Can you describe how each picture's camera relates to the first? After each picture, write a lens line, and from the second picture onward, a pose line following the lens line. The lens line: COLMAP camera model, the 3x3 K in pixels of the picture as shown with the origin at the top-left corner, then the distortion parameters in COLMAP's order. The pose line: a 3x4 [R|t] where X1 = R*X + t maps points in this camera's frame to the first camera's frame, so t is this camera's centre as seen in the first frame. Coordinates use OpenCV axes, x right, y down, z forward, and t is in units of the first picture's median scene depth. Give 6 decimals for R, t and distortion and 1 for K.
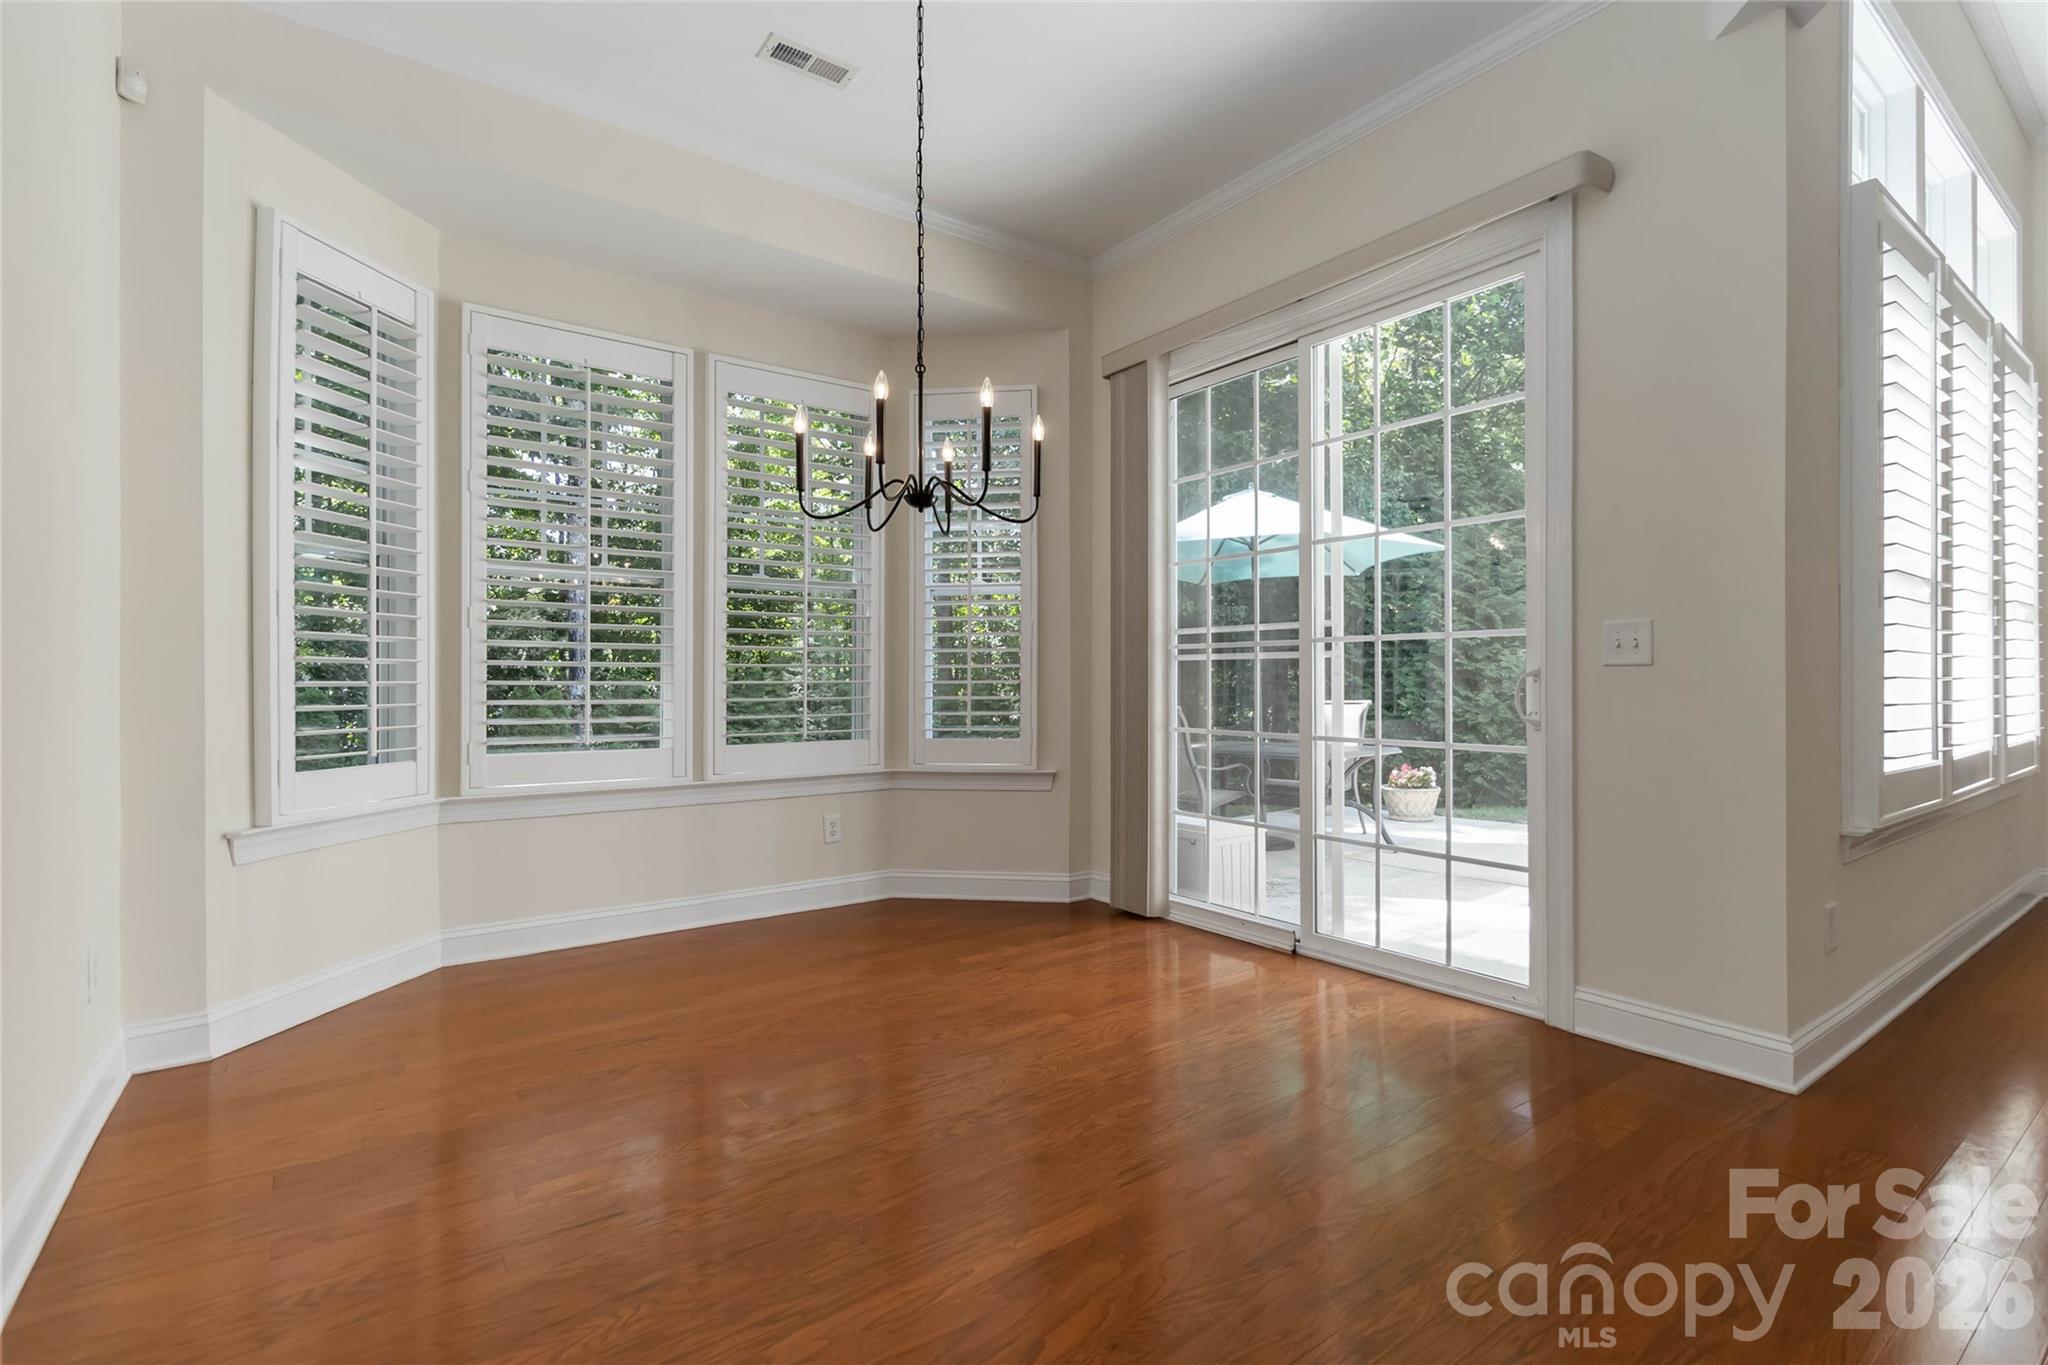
lens RADIAL K [[952.5, 0, 1044.0], [0, 952.5, 683.4], [0, 0, 1]] dist [-0.002910, -0.000223]
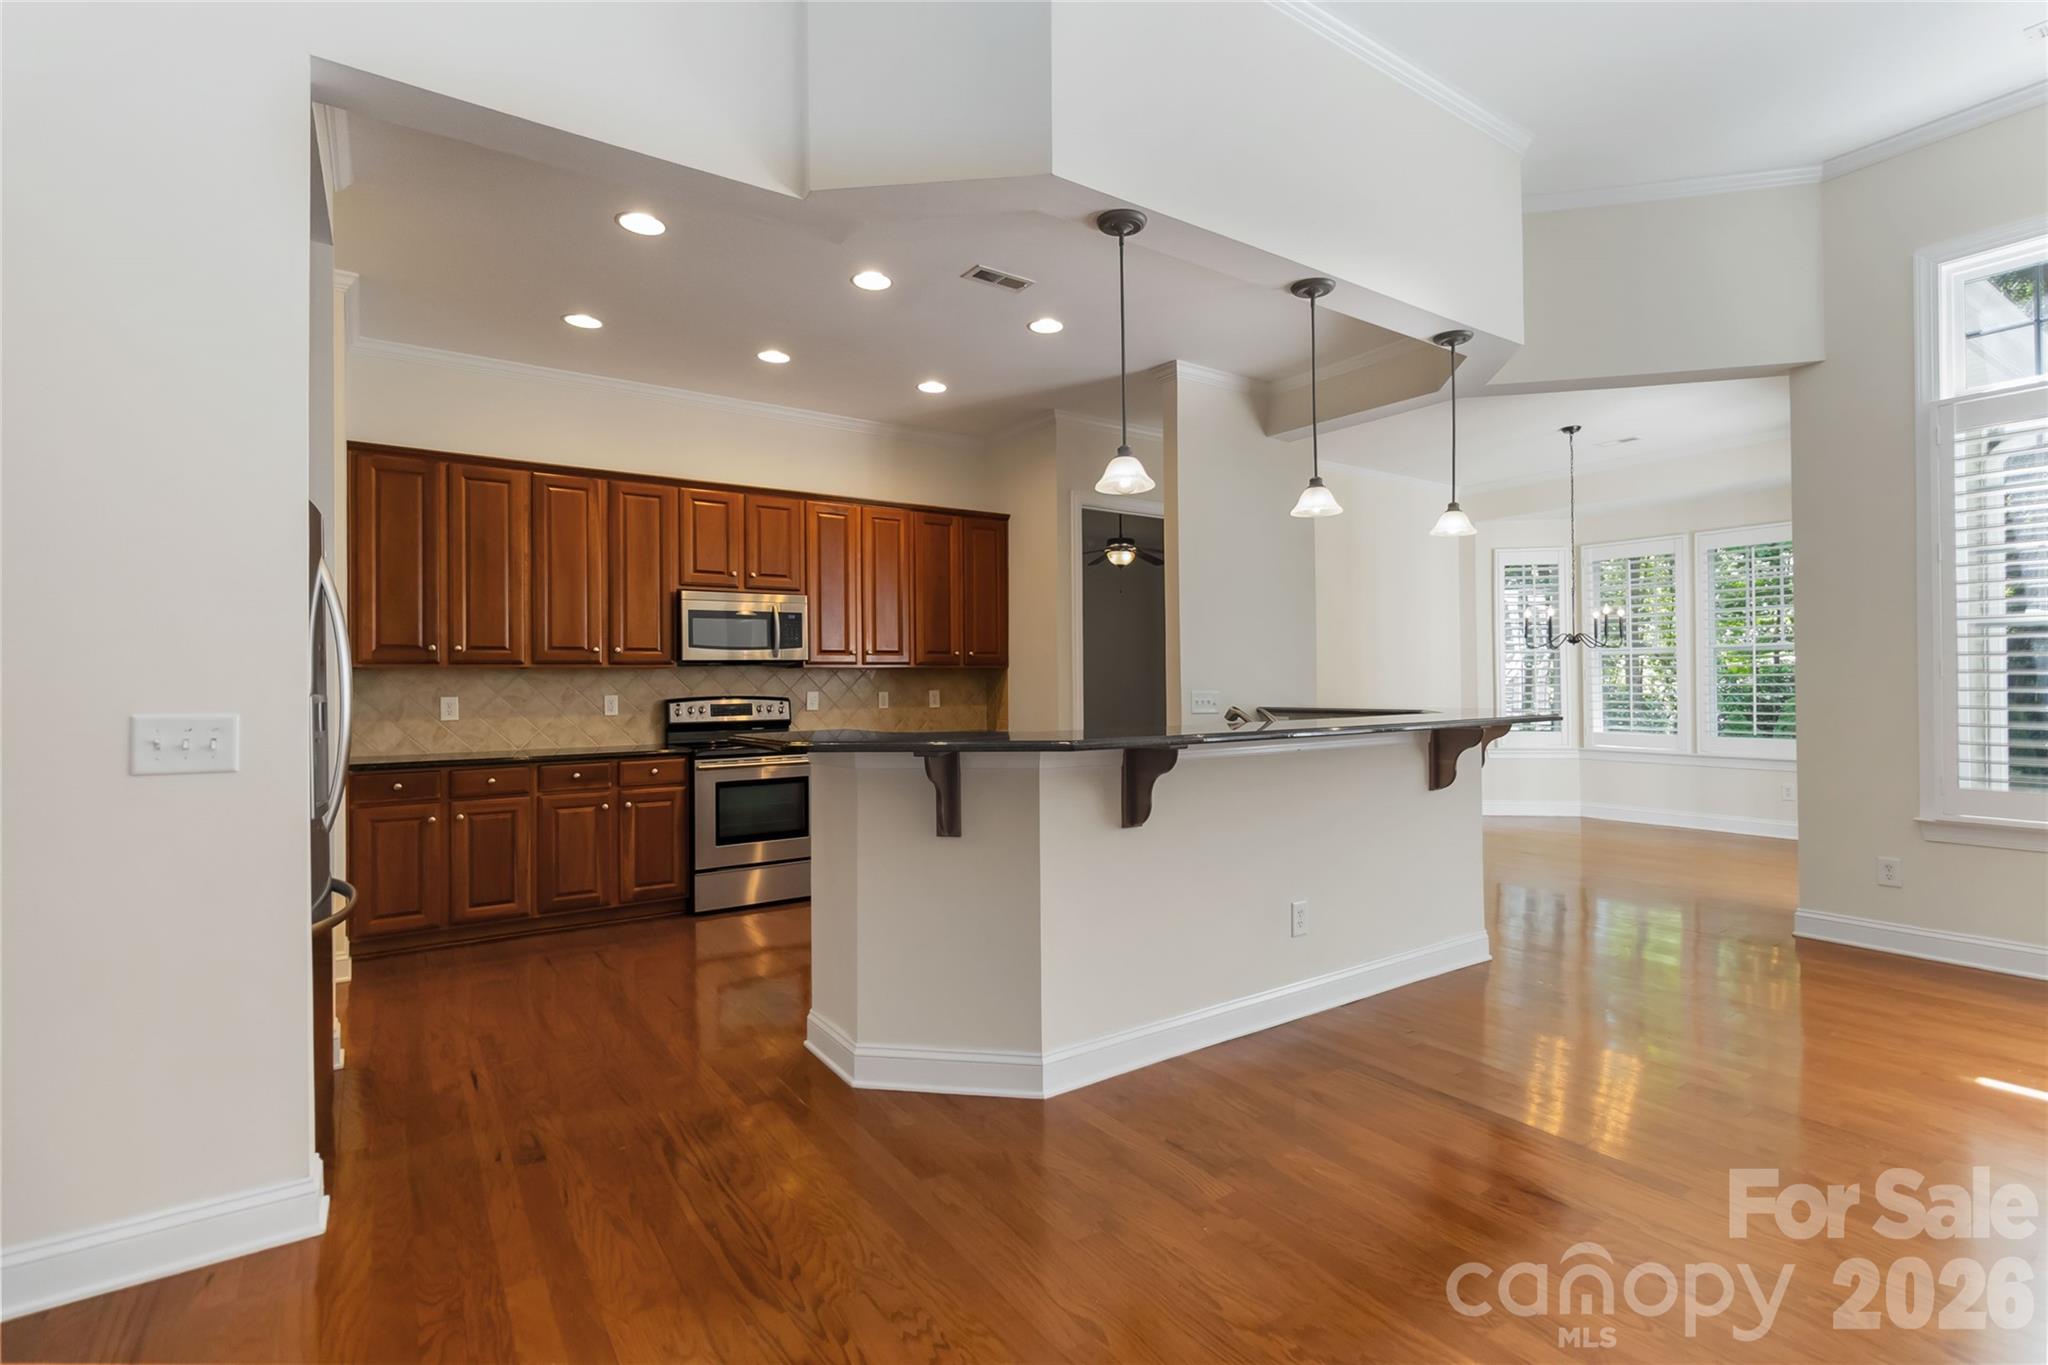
lens RADIAL K [[952.5, 0, 1044.0], [0, 952.5, 683.4], [0, 0, 1]] dist [-0.002910, -0.000223]
pose [[-0.025790, 0.004480, -0.999657, 1.881107], [0.004804, 0.999979, 0.004357, -0.064193], [0.999656, -0.004690, -0.025811, -0.325567]]
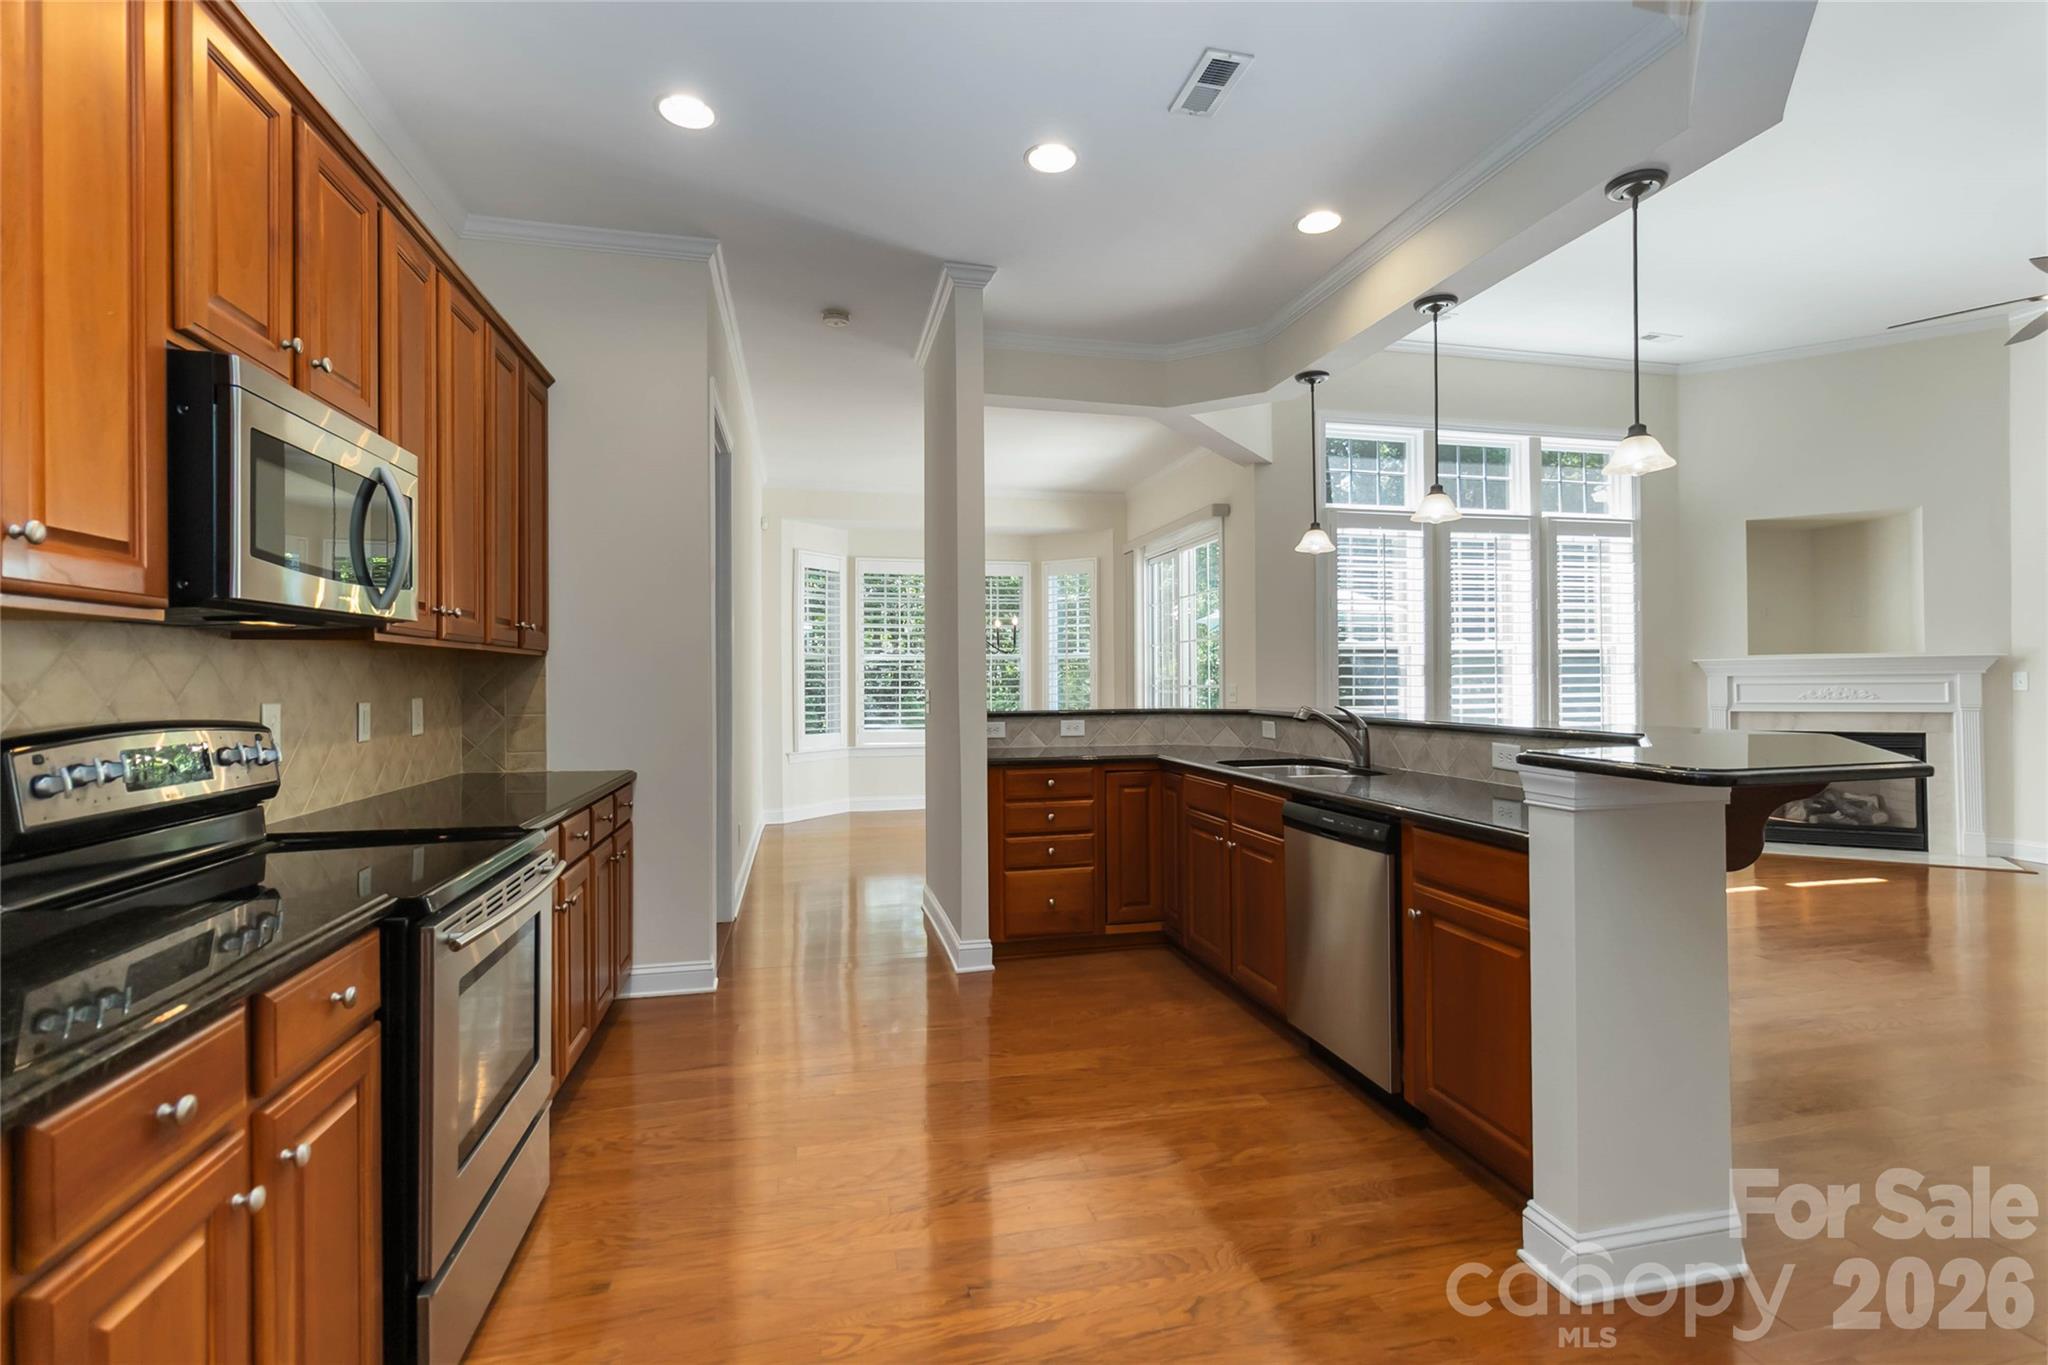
lens RADIAL K [[952.5, 0, 1044.0], [0, 952.5, 683.4], [0, 0, 1]] dist [-0.002910, -0.000223]
pose [[0.924977, -0.000369, -0.380024, 0.858315], [0.001352, 0.999996, 0.002320, -0.060382], [0.380022, -0.002660, 0.924974, -1.219880]]
